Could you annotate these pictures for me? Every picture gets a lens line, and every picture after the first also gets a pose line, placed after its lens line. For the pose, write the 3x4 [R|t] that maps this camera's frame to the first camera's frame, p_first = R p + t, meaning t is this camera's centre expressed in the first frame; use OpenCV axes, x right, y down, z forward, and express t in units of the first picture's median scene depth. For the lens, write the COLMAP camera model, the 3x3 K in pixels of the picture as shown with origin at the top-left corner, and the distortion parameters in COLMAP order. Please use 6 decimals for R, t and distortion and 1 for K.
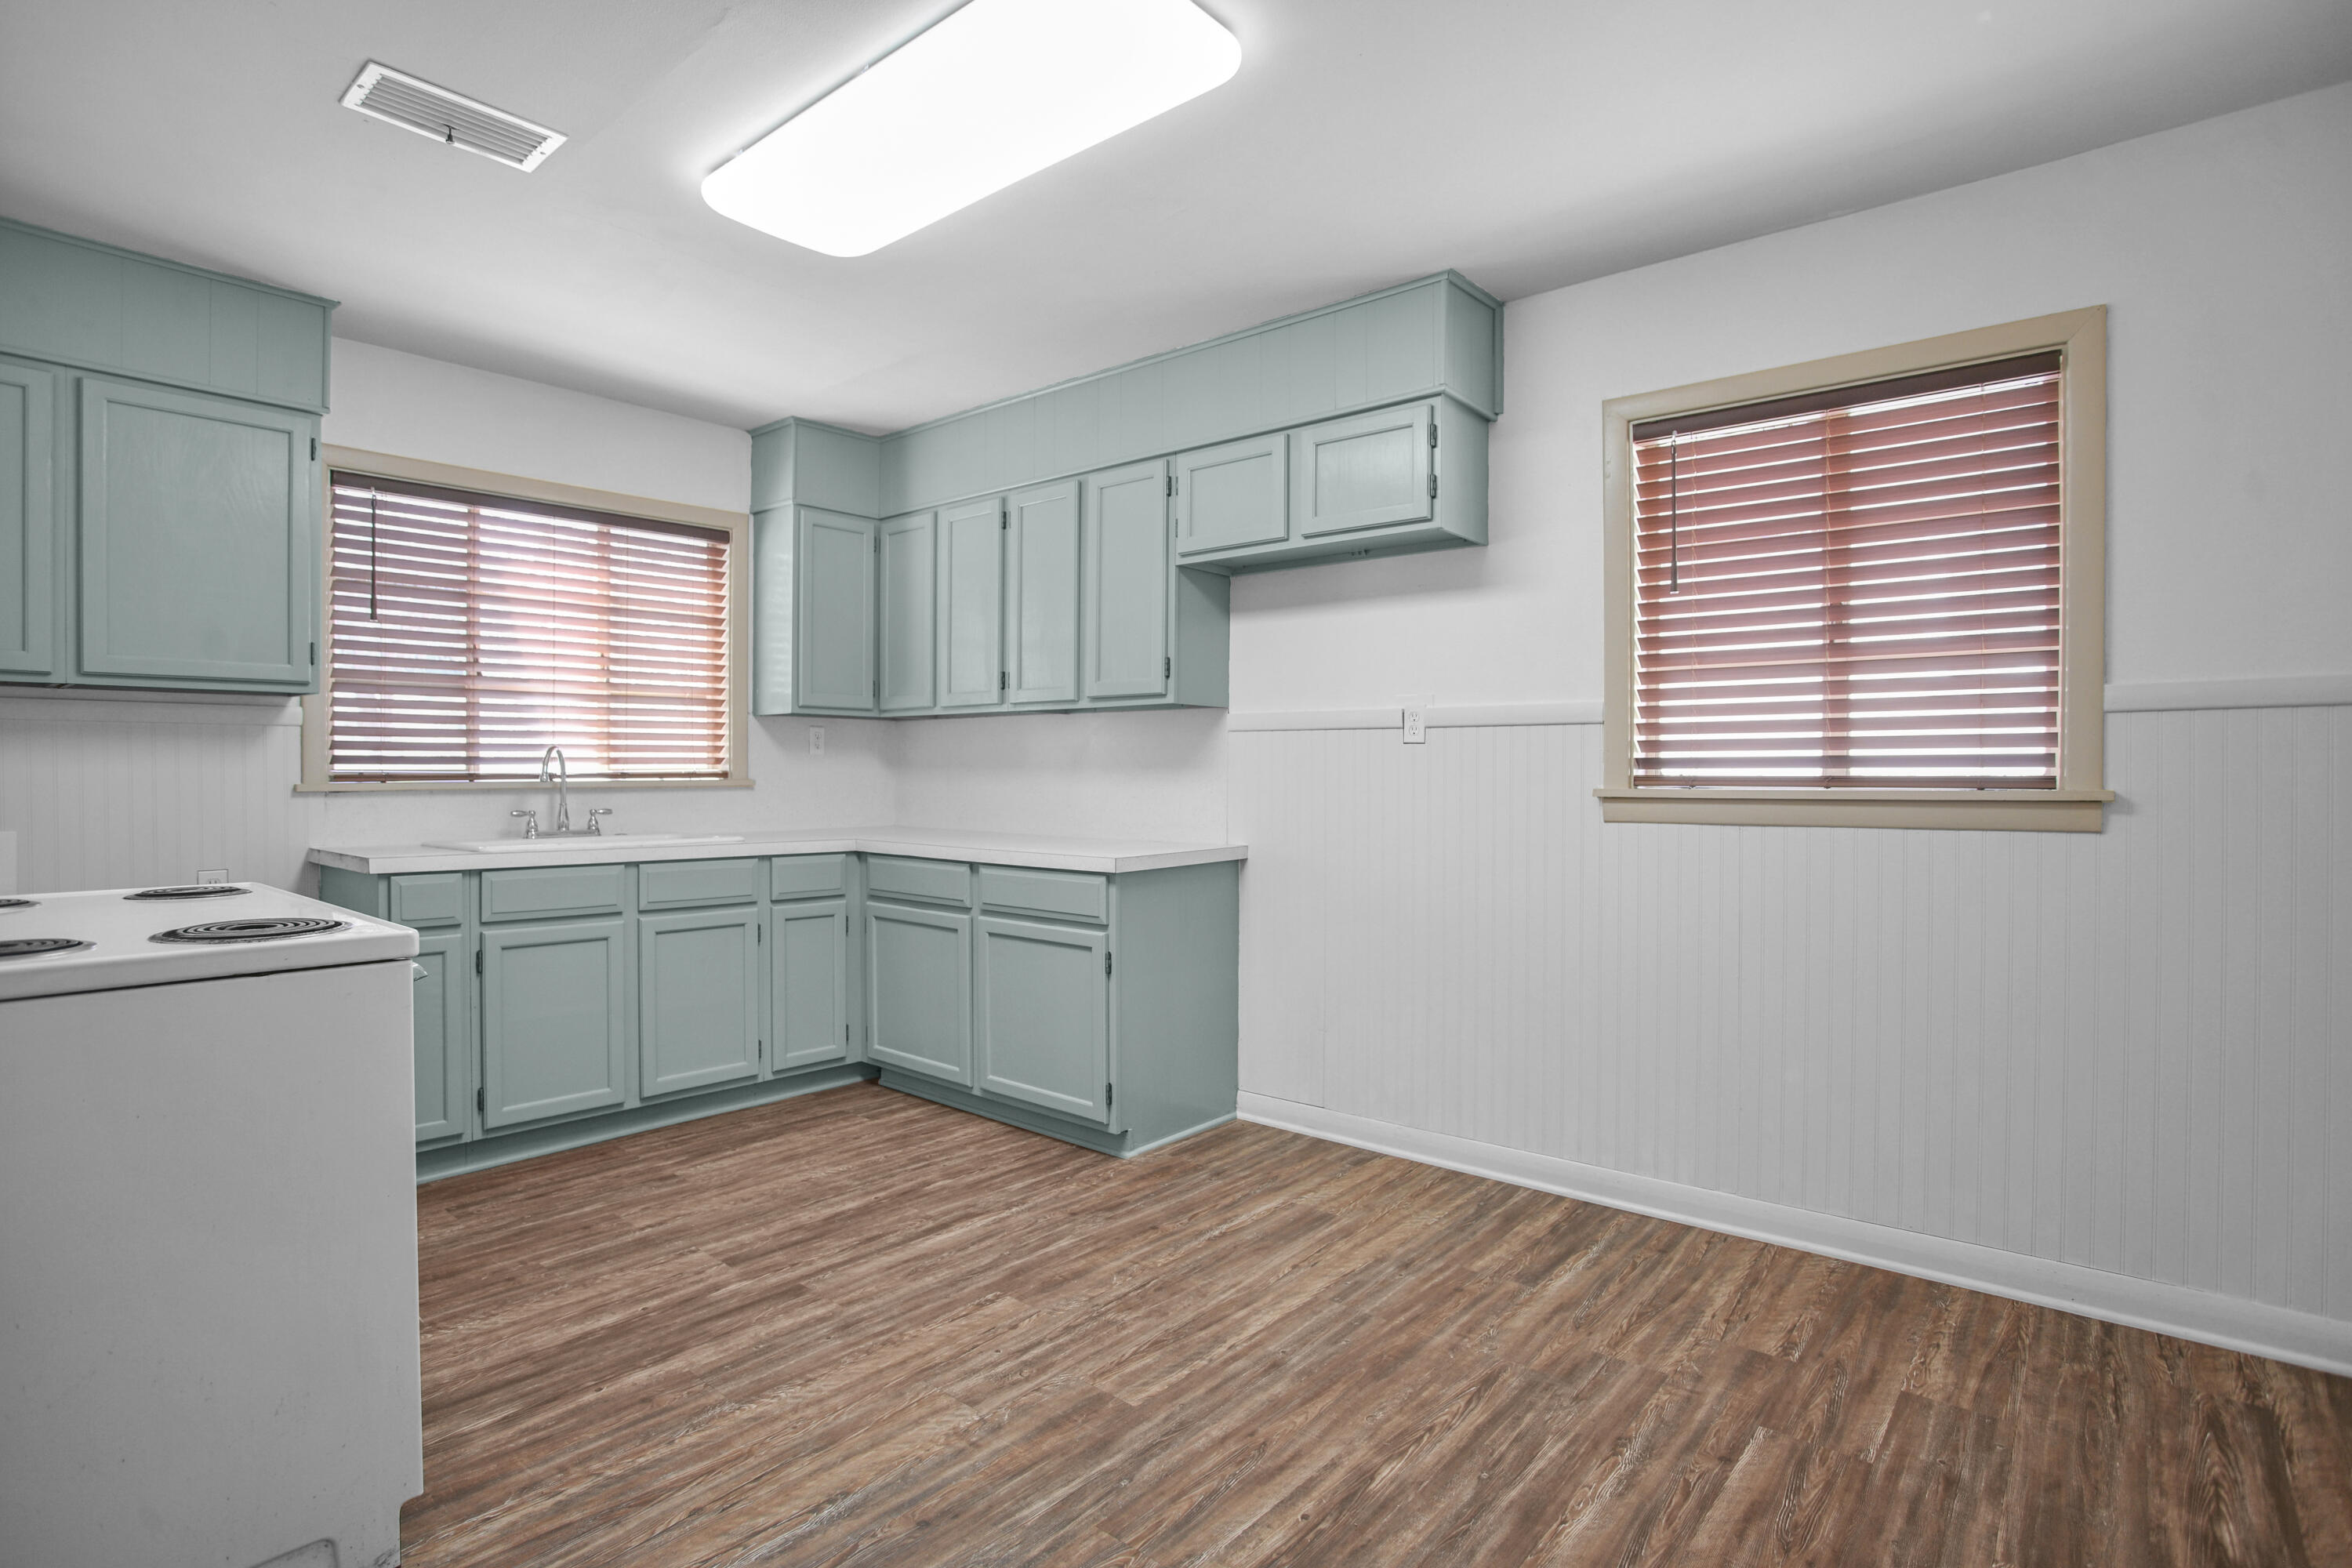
lens RADIAL K [[1184.8, 0, 1124.3], [0, 1184.8, 808.5], [0, 0, 1]] dist [0.000280, 0.000314]
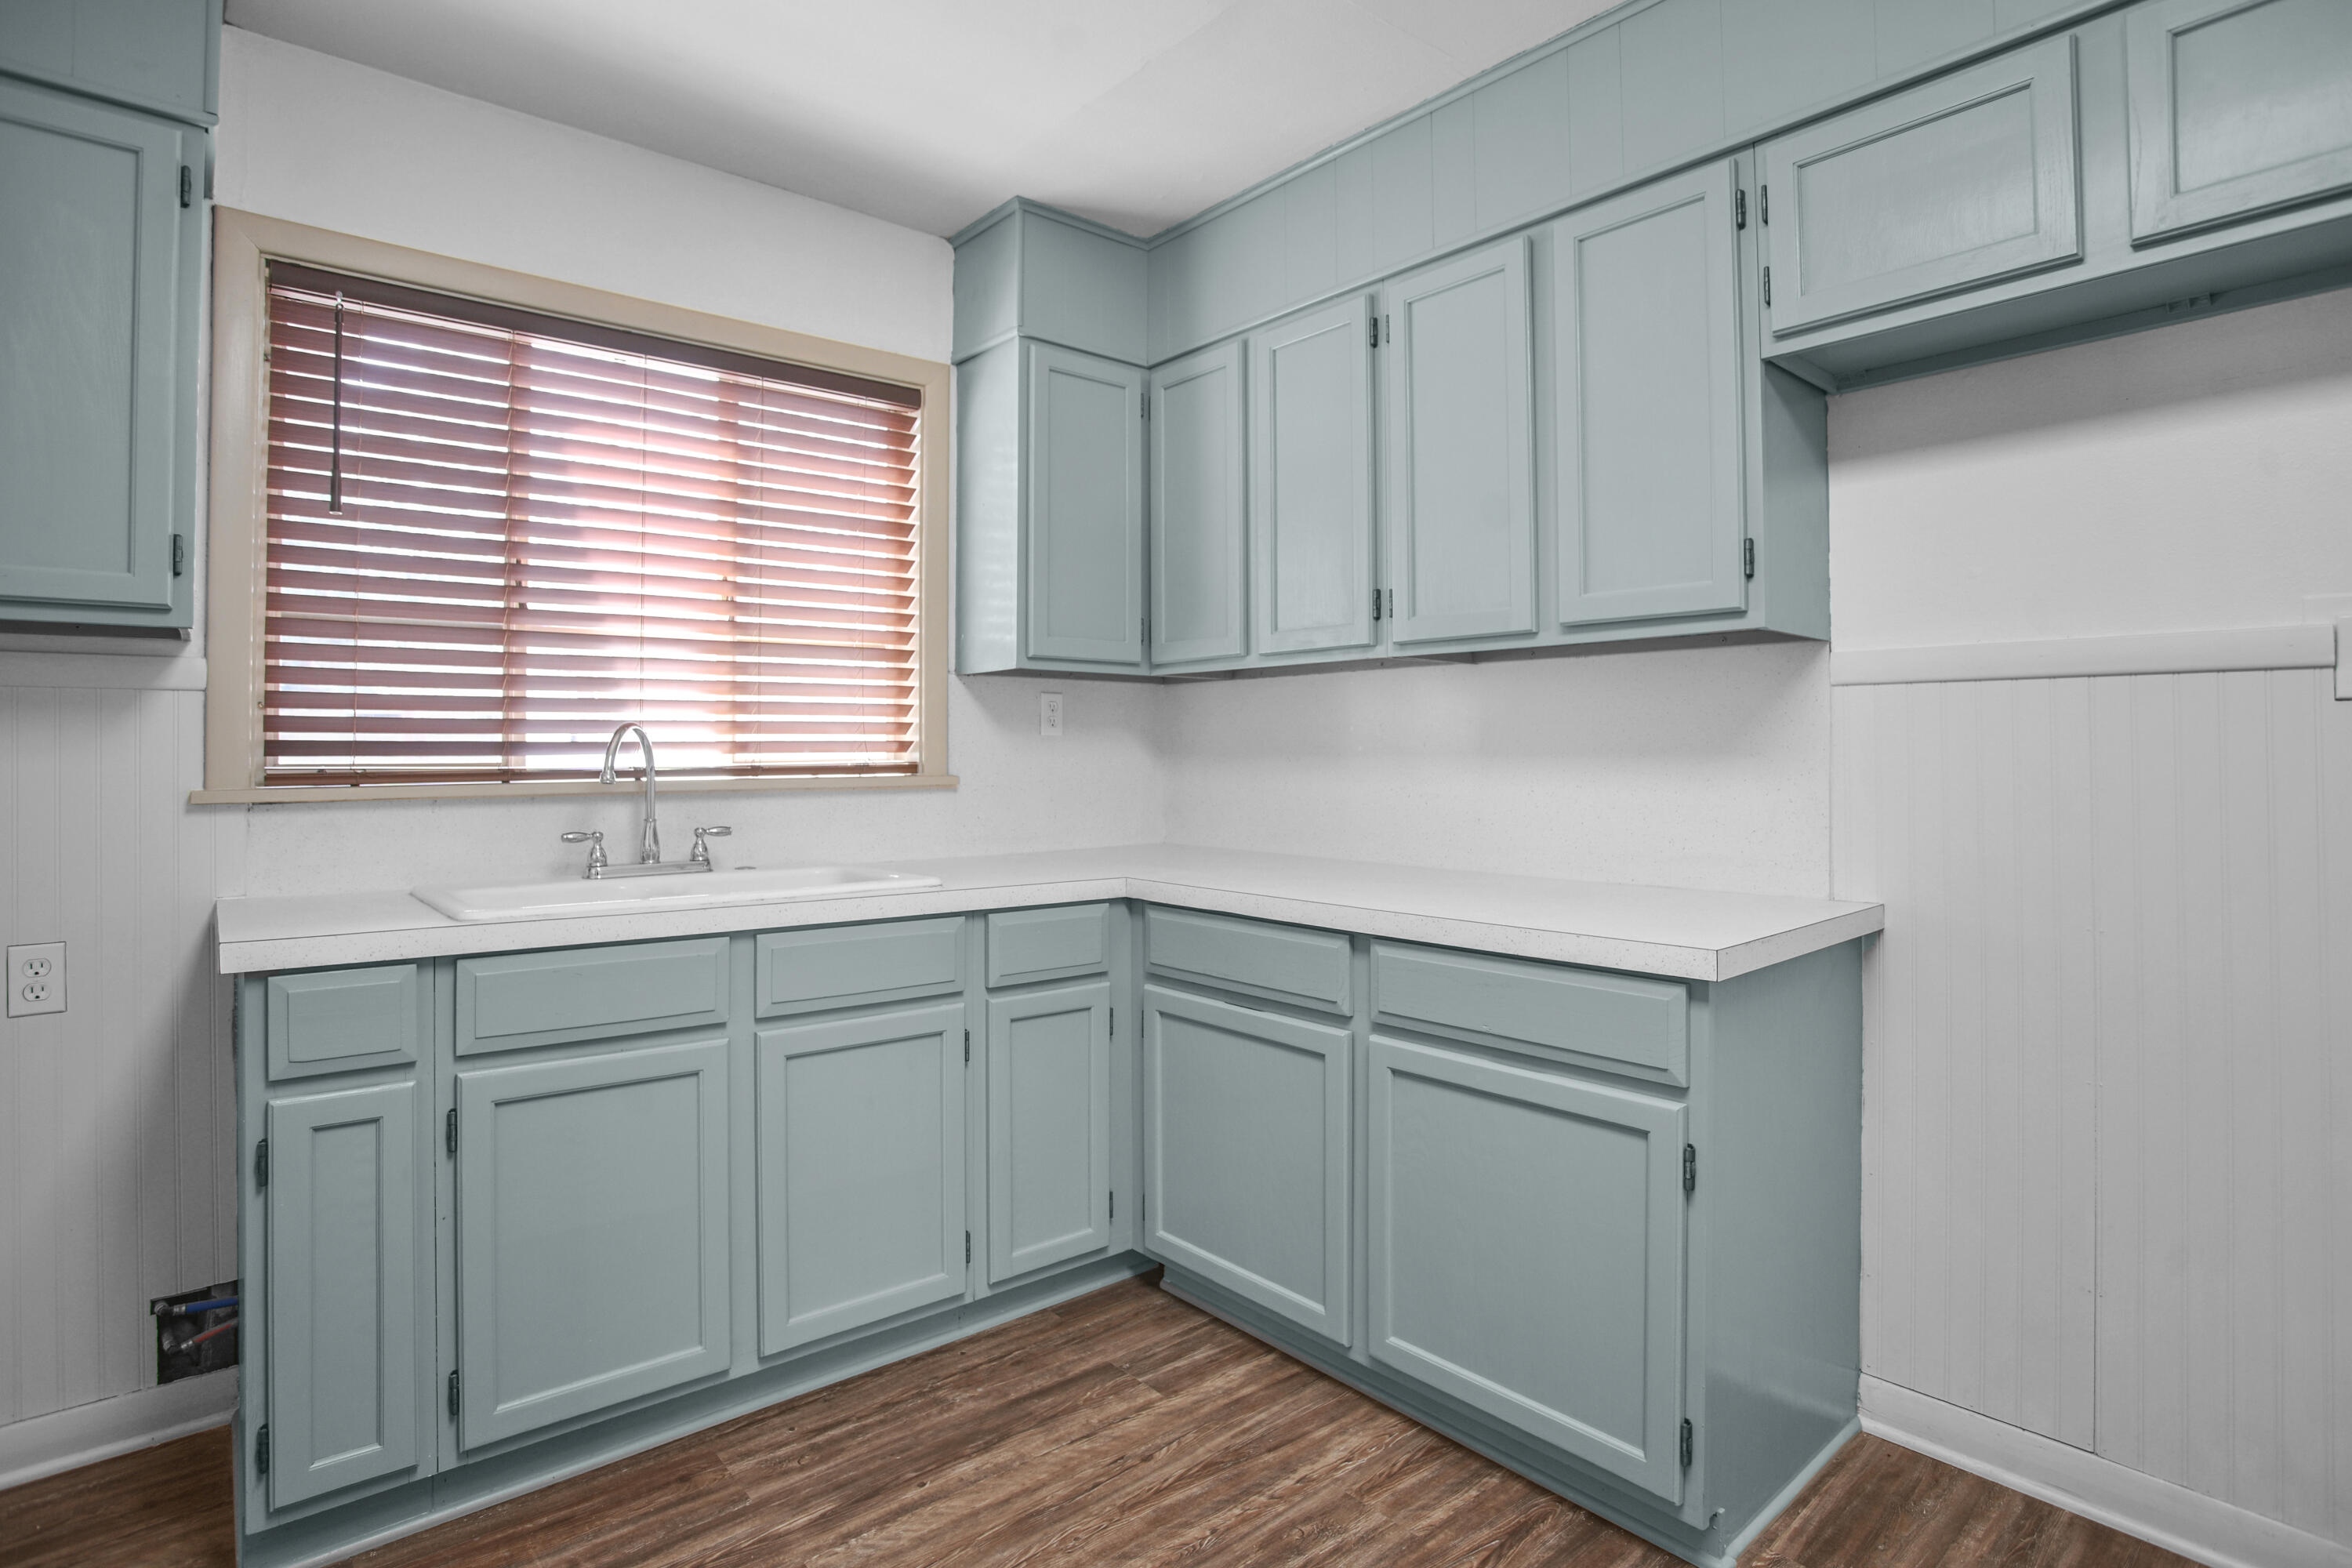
lens RADIAL K [[1195.7, 0, 1173.1], [0, 1195.7, 773.2], [0, 0, 1]] dist [-0.001182, 0.000085]
pose [[0.992594, -0.003303, -0.121434, -0.135108], [0.001308, 0.999863, -0.016501, -0.016709], [0.121472, 0.016220, 0.992462, 0.424961]]
